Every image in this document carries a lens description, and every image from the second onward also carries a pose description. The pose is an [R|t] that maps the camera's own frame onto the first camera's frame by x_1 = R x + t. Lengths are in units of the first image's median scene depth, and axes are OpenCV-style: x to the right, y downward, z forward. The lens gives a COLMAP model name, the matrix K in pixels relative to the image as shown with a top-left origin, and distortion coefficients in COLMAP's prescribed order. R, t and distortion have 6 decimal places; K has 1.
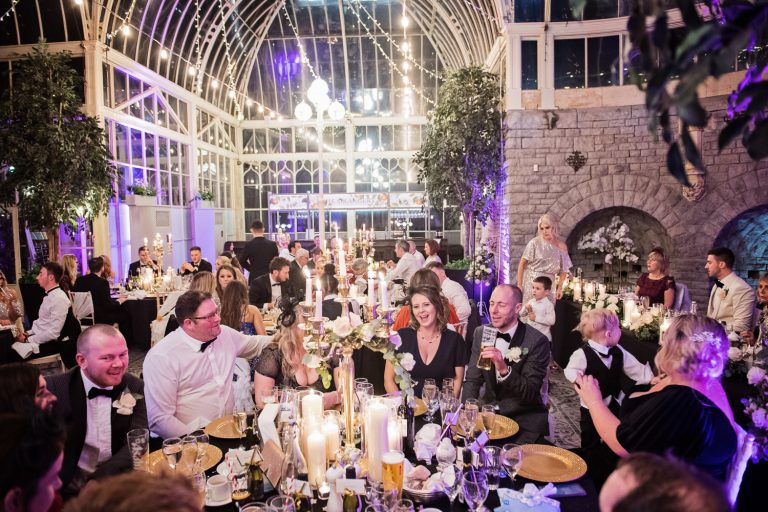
lens RADIAL K [[528.1, 0, 384.0], [0, 528.1, 256.0], [0, 0, 1]] dist [-0.039927, 0.000494]
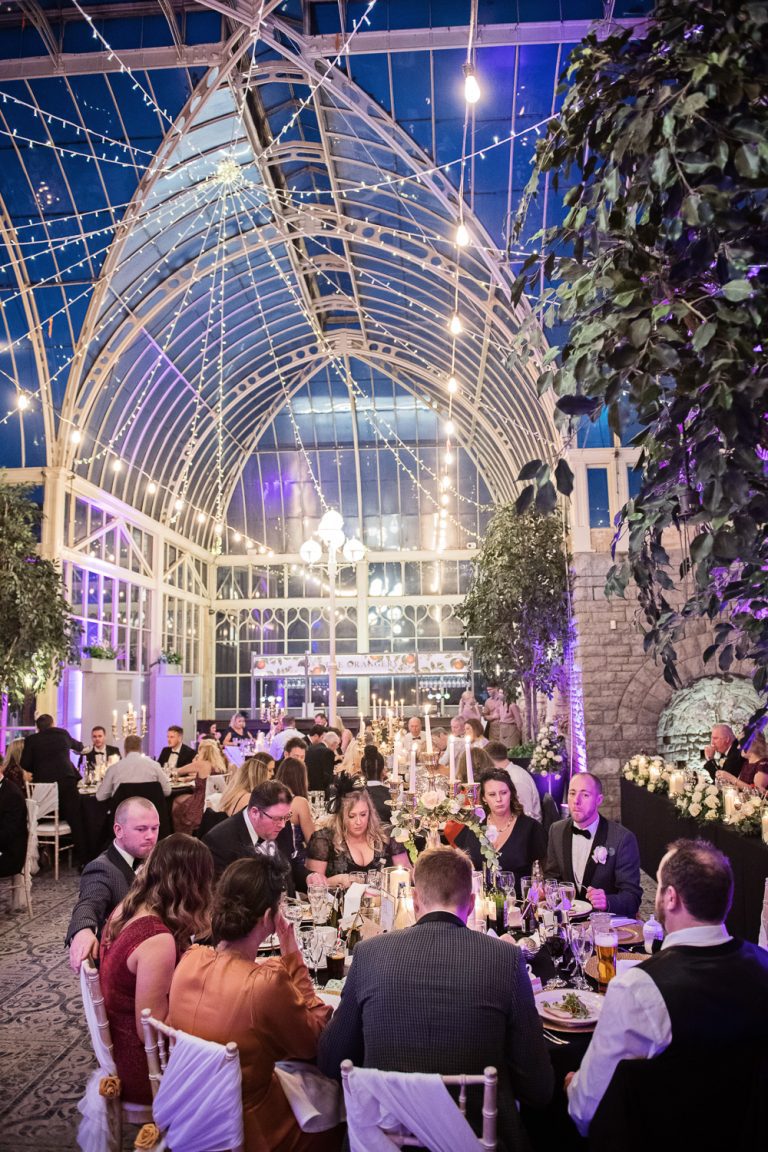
lens RADIAL K [[792.1, 0, 384.0], [0, 792.1, 576.0], [0, 0, 1]] dist [-0.039927, 0.000494]
pose [[0.999920, -0.002885, -0.012353, -0.026387], [0.000273, 0.978466, -0.206406, 0.003124], [0.012682, 0.206386, 0.978388, -0.117083]]
